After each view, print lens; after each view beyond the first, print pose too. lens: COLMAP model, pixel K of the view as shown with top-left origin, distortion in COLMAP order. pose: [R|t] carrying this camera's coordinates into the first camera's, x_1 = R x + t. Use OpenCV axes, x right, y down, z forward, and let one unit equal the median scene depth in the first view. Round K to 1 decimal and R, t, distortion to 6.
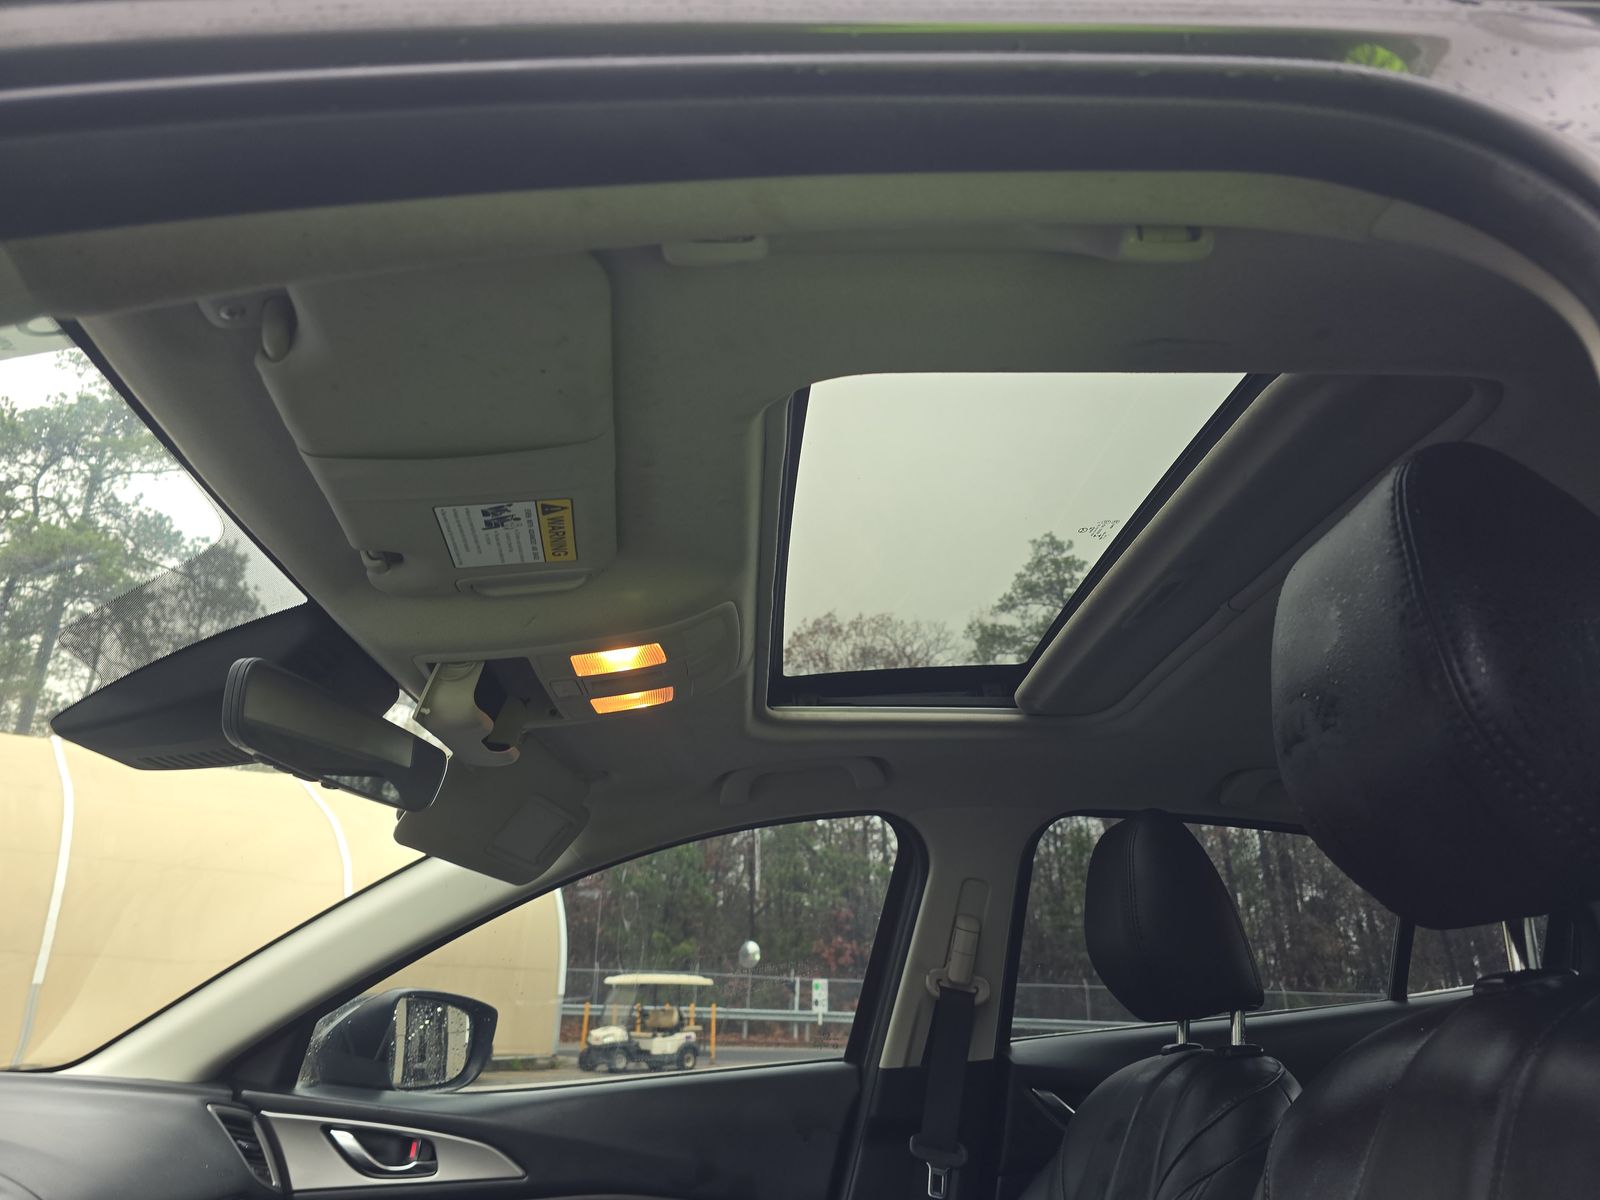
lens RADIAL K [[1082.4, 0, 806.5], [0, 1082.4, 605.9], [0, 0, 1]] dist [0.023470, -0.012709]
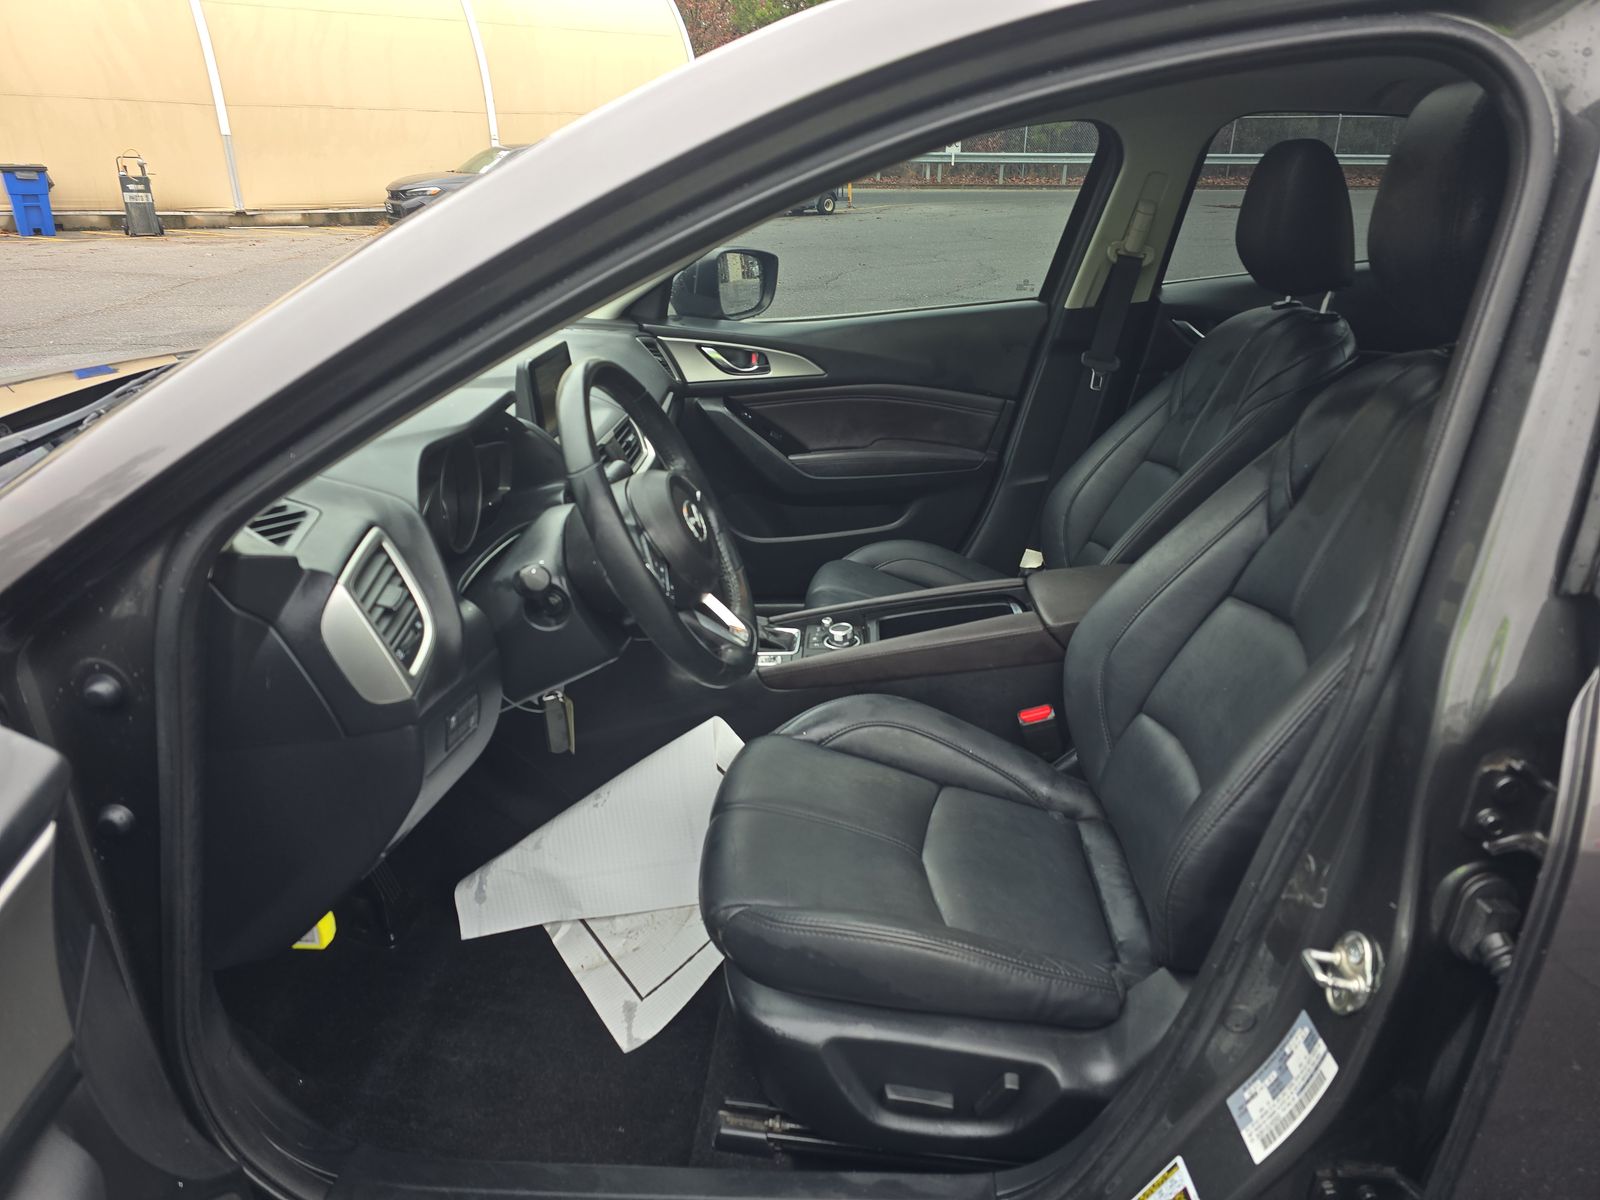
lens RADIAL K [[1082.4, 0, 797.7], [0, 1082.4, 606.1], [0, 0, 1]] dist [0.023470, -0.012709]
pose [[0.993565, 0.031331, -0.108839, -0.109825], [0.052479, 0.724239, 0.687549, -0.278799], [0.100367, -0.688837, 0.717934, -0.316616]]
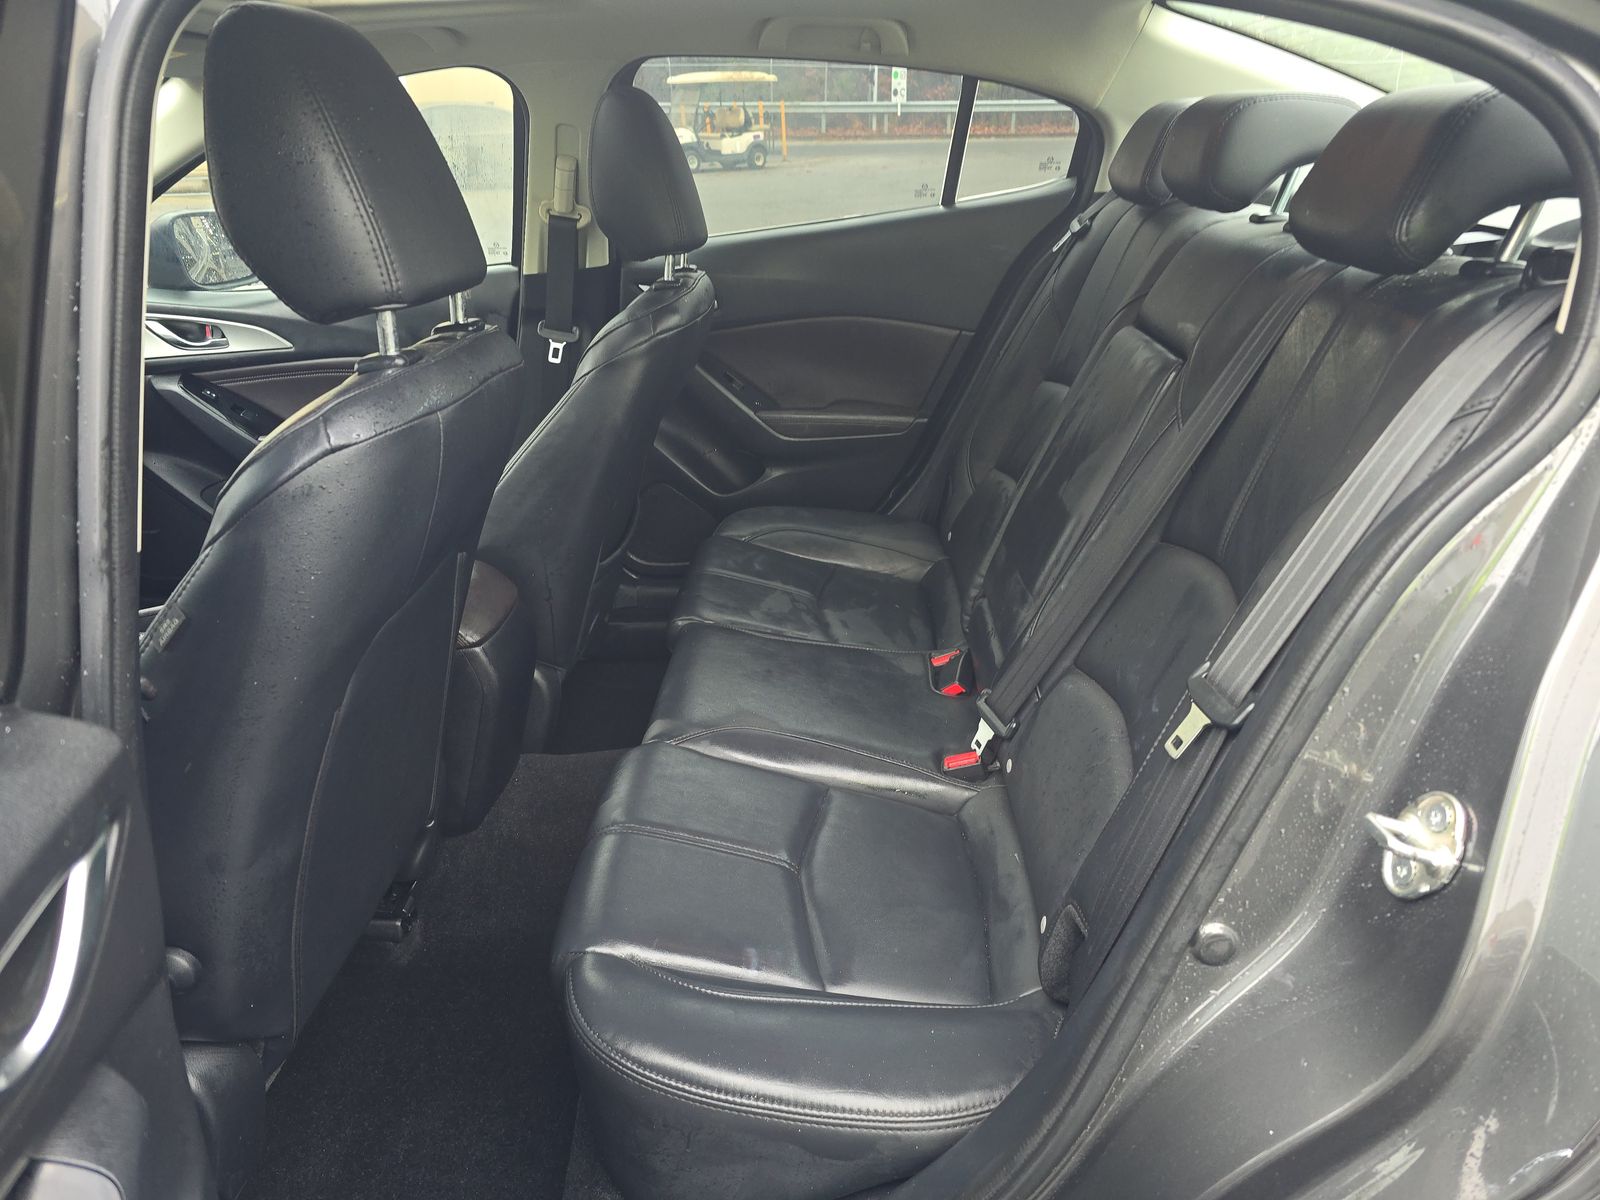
lens RADIAL K [[1082.4, 0, 799.8], [0, 1082.4, 602.0], [0, 0, 1]] dist [0.023470, -0.012709]
pose [[0.993813, 0.017341, -0.109707, 0.536354], [0.066334, 0.699566, 0.711482, -0.208647], [0.089085, -0.714357, 0.694088, -0.173773]]
